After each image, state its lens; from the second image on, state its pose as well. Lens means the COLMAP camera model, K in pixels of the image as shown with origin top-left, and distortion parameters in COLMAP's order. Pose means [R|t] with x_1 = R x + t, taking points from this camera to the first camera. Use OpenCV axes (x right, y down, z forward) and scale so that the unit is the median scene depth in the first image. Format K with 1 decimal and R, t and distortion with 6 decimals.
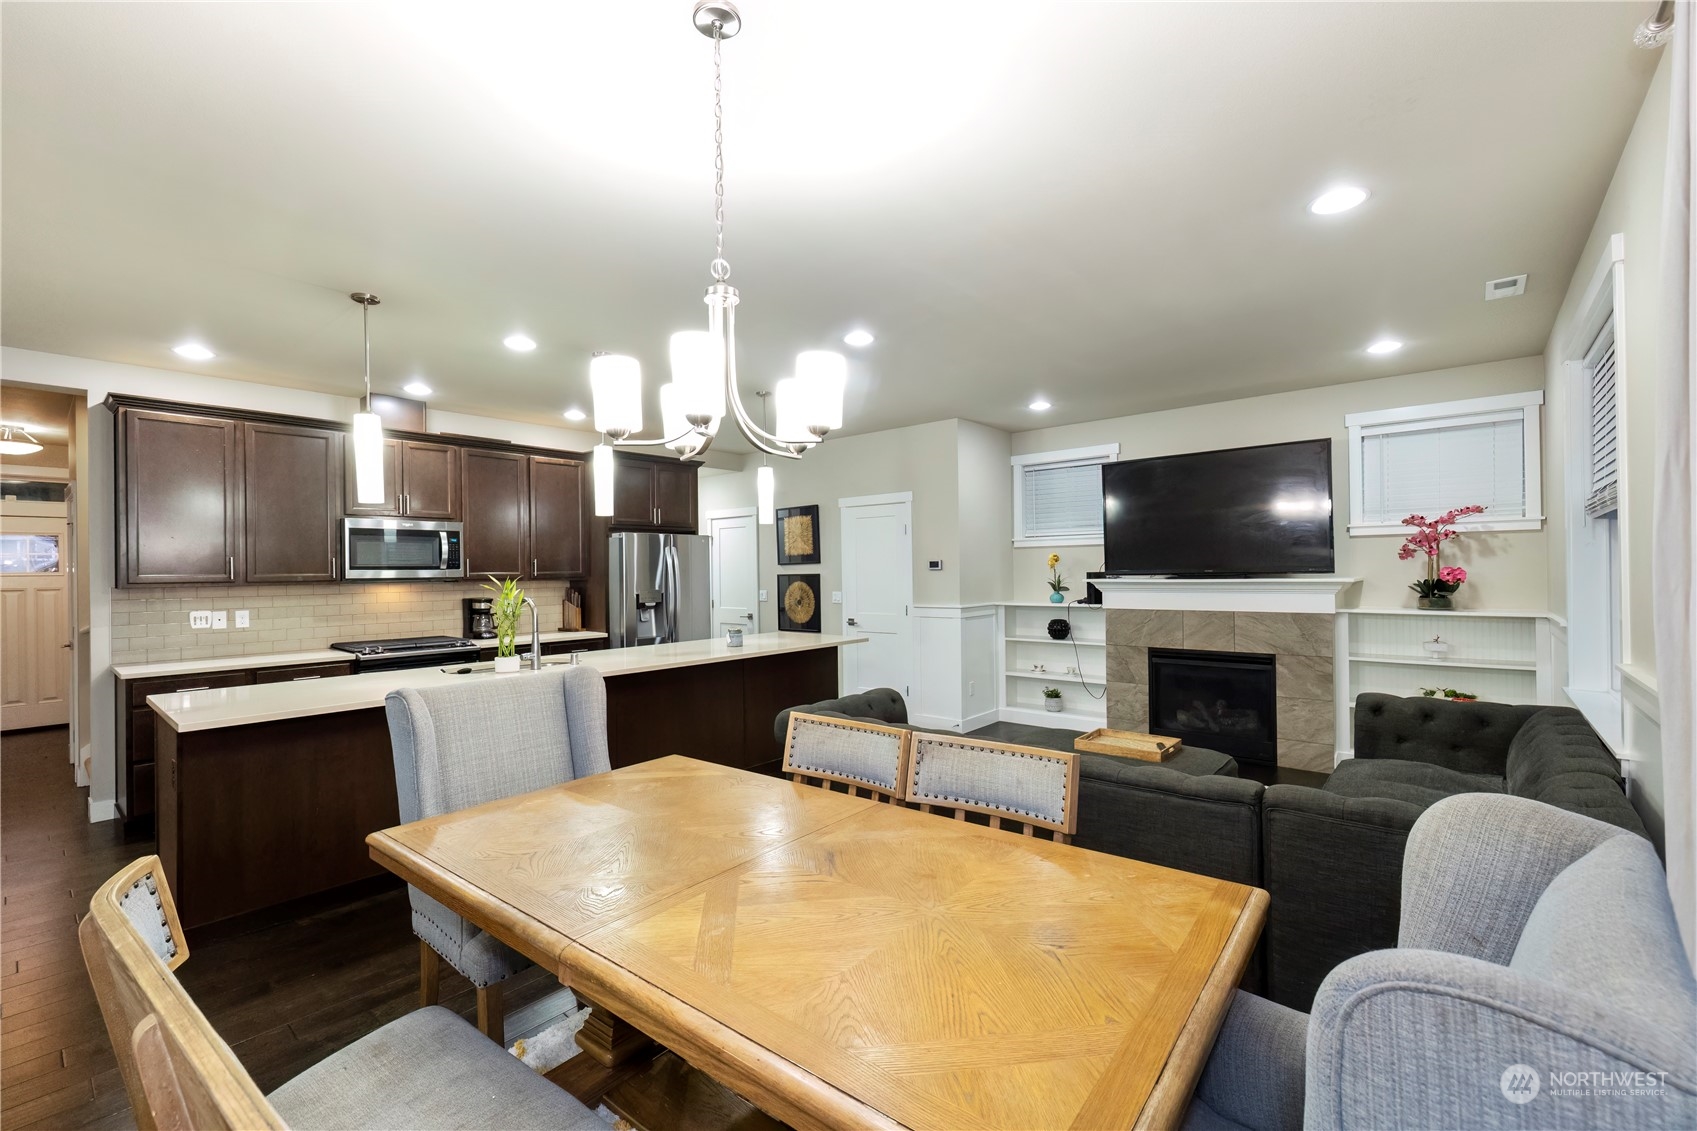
lens RADIAL K [[720.1, 0, 848.5], [0, 720.1, 565.5], [0, 0, 1]] dist [-0.000060, -0.000101]
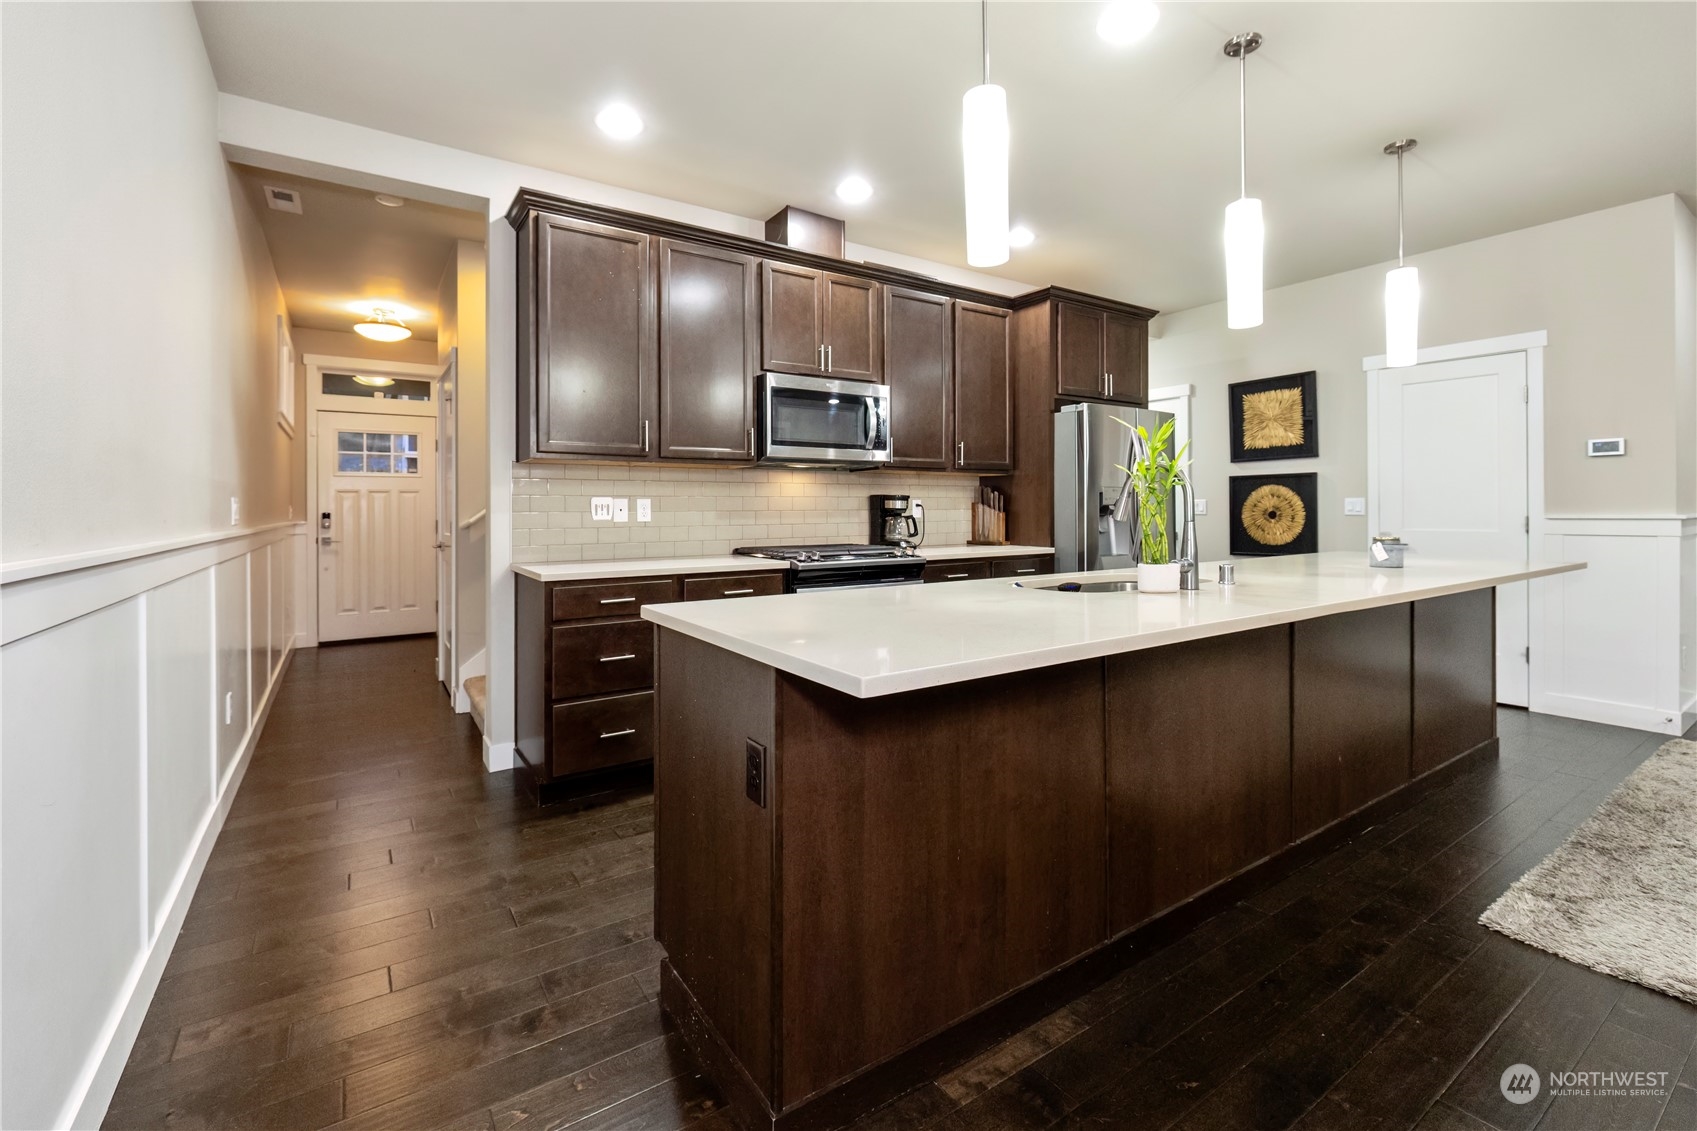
lens RADIAL K [[730.9, 0, 838.7], [0, 730.9, 507.8], [0, 0, 1]] dist [0.001088, -0.000500]
pose [[0.961997, 0.008397, -0.272931, -0.368479], [-0.006405, 0.999946, 0.008189, 0.054049], [0.272985, -0.006130, 0.961999, 0.271105]]
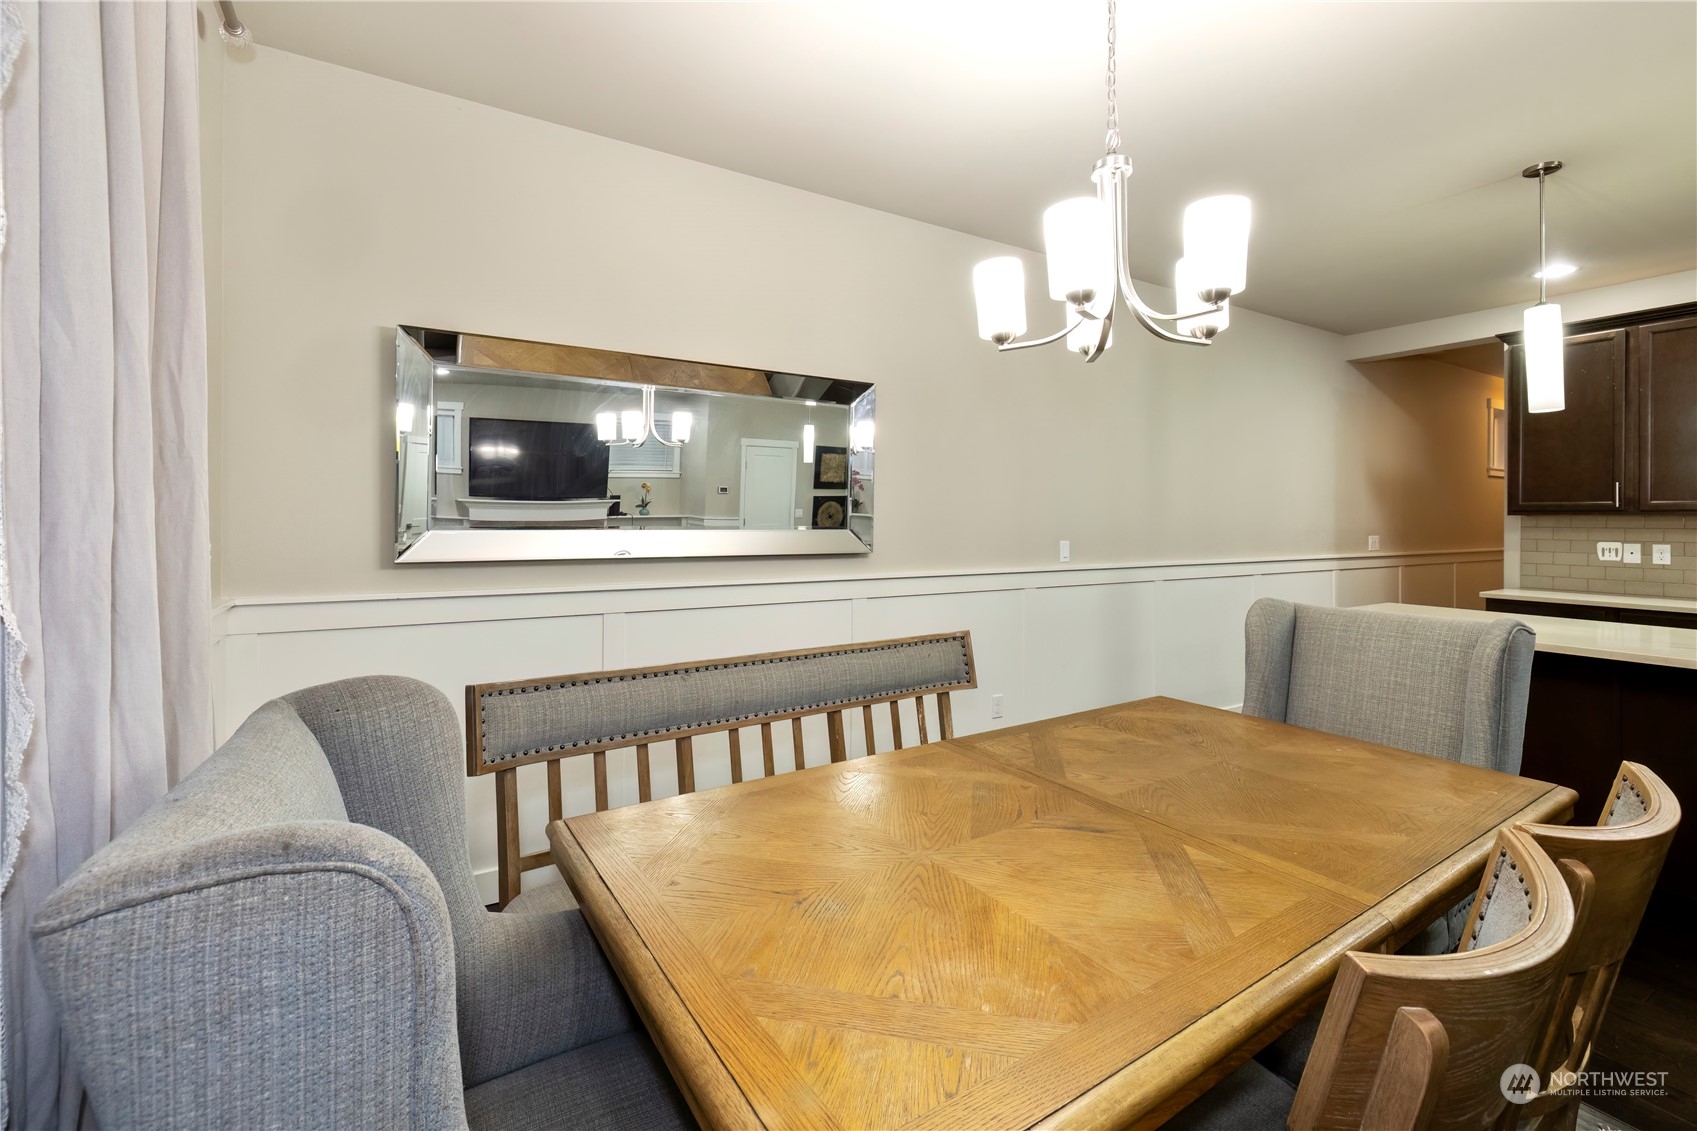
lens RADIAL K [[730.9, 0, 838.7], [0, 730.9, 507.8], [0, 0, 1]] dist [0.001088, -0.000500]
pose [[-0.314678, -0.003854, -0.949191, 0.242822], [0.007273, 0.999953, -0.006471, 0.014824], [0.949170, -0.008940, -0.314635, 0.290777]]
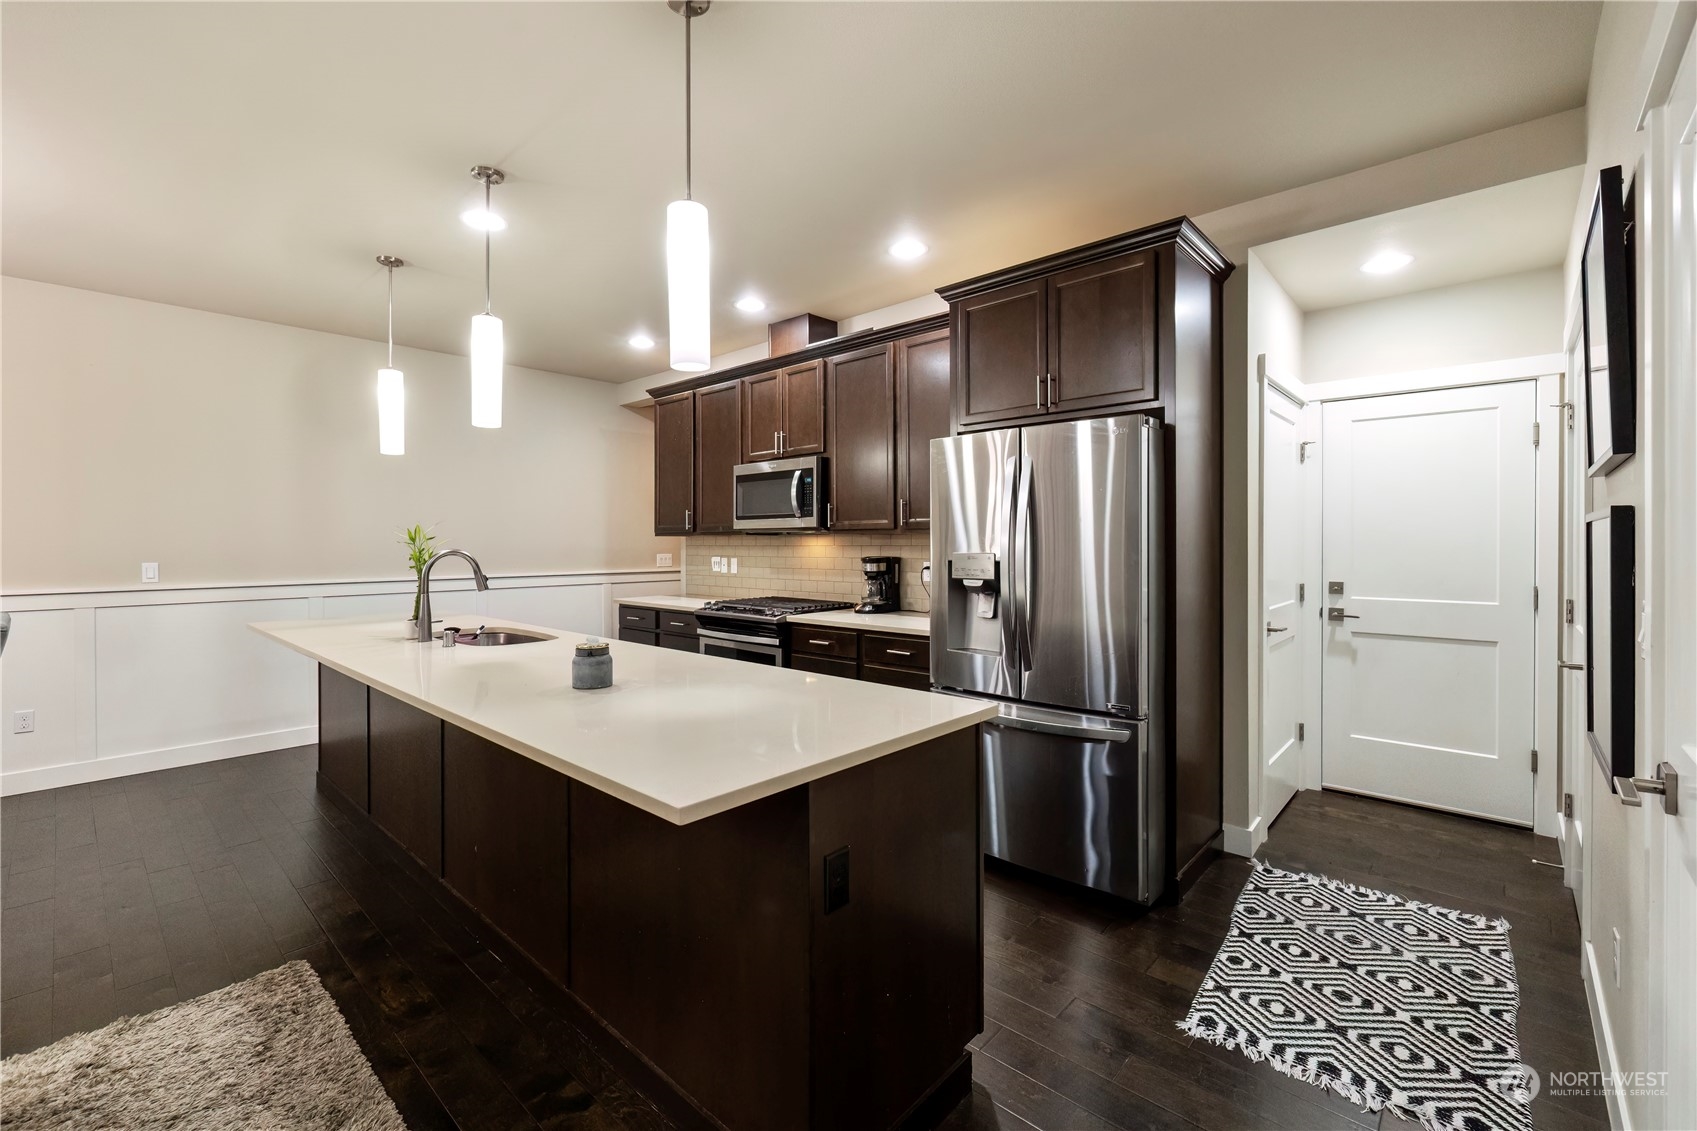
lens RADIAL K [[721.2, 0, 839.1], [0, 721.2, 544.4], [0, 0, 1]] dist [-0.000894, -0.000252]
pose [[-0.037715, 0.016487, -0.999153, 0.220941], [0.011521, 0.999805, 0.016062, 0.021293], [0.999222, -0.010906, -0.037898, 1.010684]]
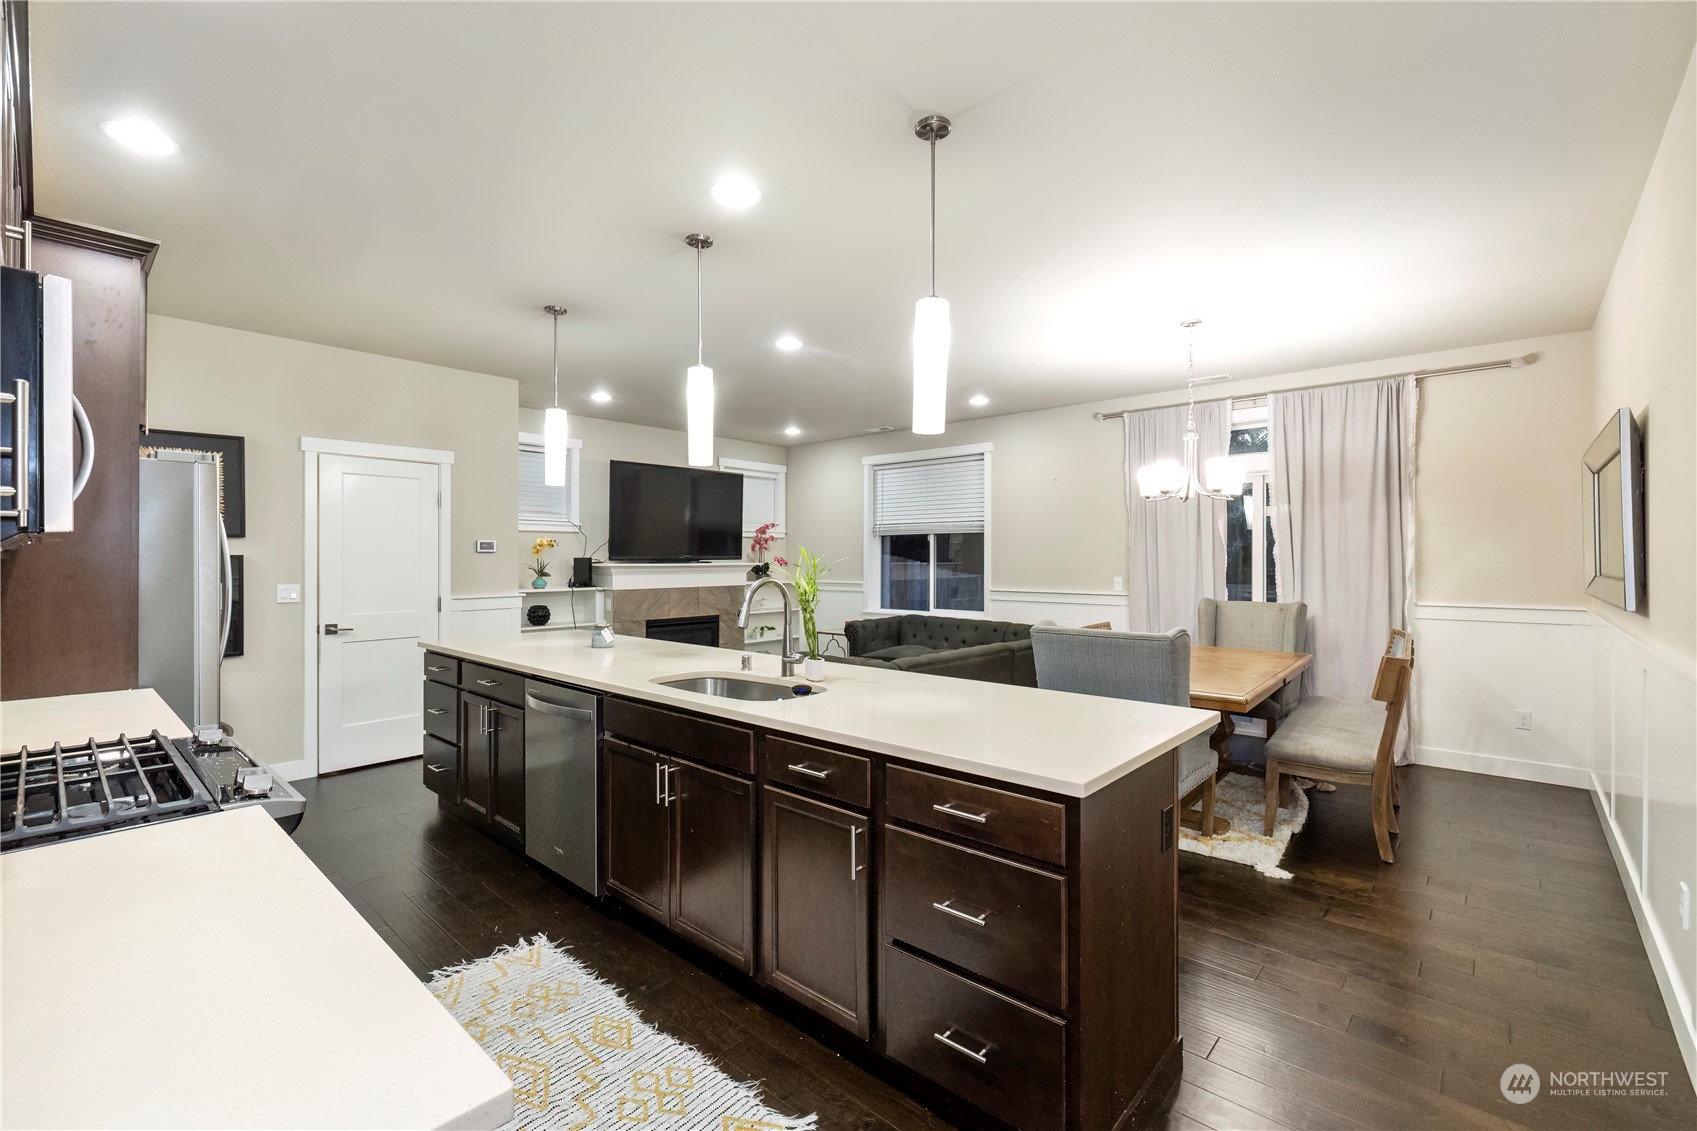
lens RADIAL K [[731.5, 0, 851.5], [0, 731.5, 555.7], [0, 0, 1]] dist [-0.002499, -0.000273]
pose [[0.021385, 0.015578, 0.999650, -0.802986], [-0.007971, 0.999849, -0.015410, 0.021872], [-0.999740, -0.007639, 0.021506, 0.631324]]
